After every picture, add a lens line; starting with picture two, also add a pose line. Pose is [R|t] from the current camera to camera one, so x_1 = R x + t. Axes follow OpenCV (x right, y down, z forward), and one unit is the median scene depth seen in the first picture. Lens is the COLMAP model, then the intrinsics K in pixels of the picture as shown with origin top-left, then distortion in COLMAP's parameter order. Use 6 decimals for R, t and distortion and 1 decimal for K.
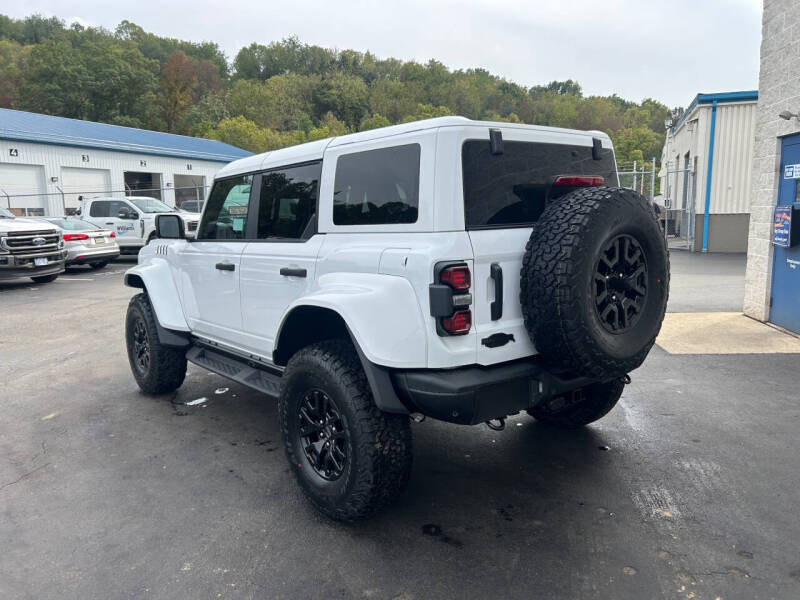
lens RADIAL K [[605.6, 0, 395.4], [0, 605.6, 292.4], [0, 0, 1]] dist [0.055690, -0.061105]
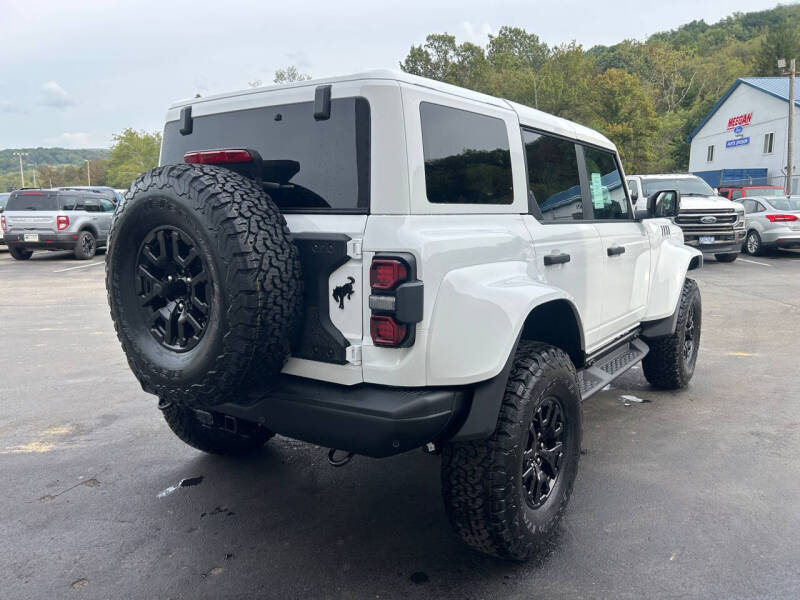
lens RADIAL K [[605.6, 0, 395.6], [0, 605.6, 307.1], [0, 0, 1]] dist [0.055690, -0.061105]
pose [[0.260137, 0.187651, -0.947162, 0.712517], [-0.131108, 0.978714, 0.157893, -0.091491], [0.956629, 0.083107, 0.279202, 0.629669]]
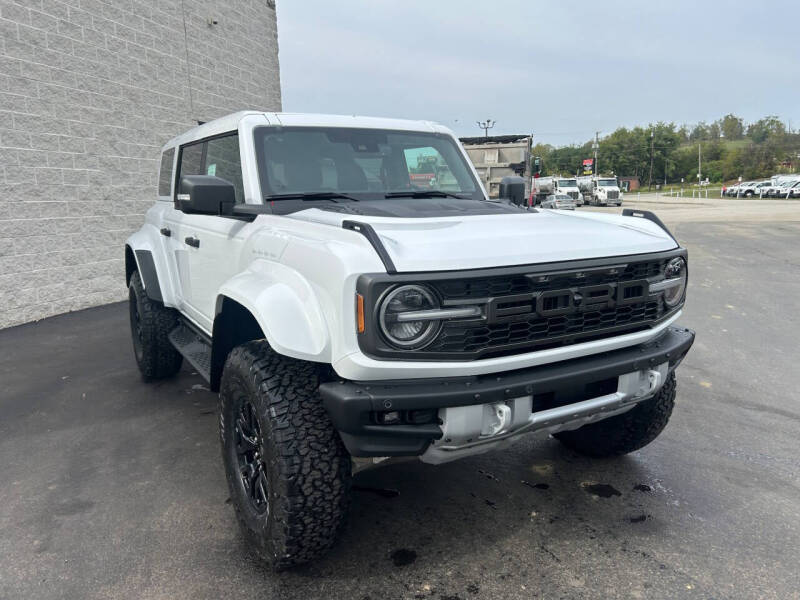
lens RADIAL K [[605.6, 0, 392.5], [0, 605.6, 303.6], [0, 0, 1]] dist [0.055690, -0.061105]
pose [[-0.987266, 0.018764, 0.157965, -0.330328], [0.065967, 0.951903, 0.299215, -0.216766], [-0.144752, 0.305826, -0.941019, 1.823819]]
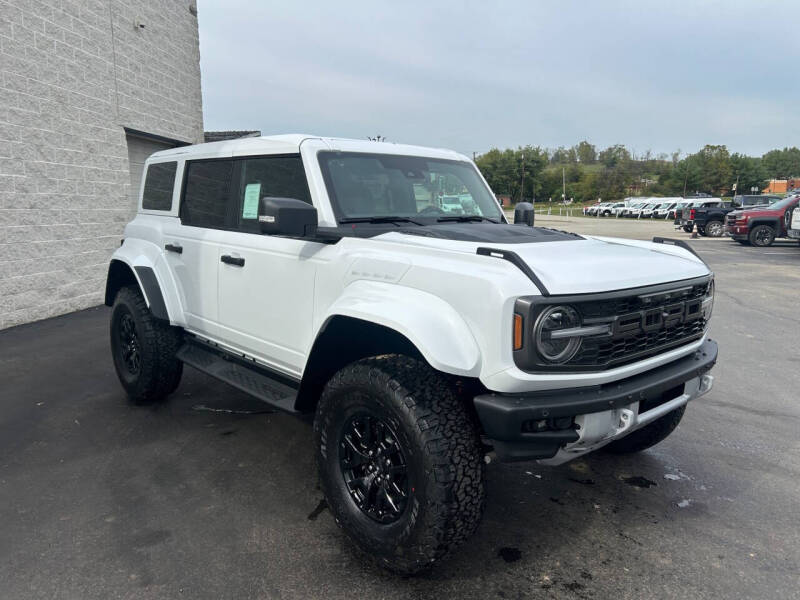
lens RADIAL K [[605.6, 0, 405.0], [0, 605.6, 294.5], [0, 0, 1]] dist [0.055690, -0.061105]
pose [[-0.998035, 0.028705, -0.055693, -0.131267], [0.012238, 0.961067, 0.276044, -0.244945], [0.061448, 0.274820, -0.959530, 1.872010]]
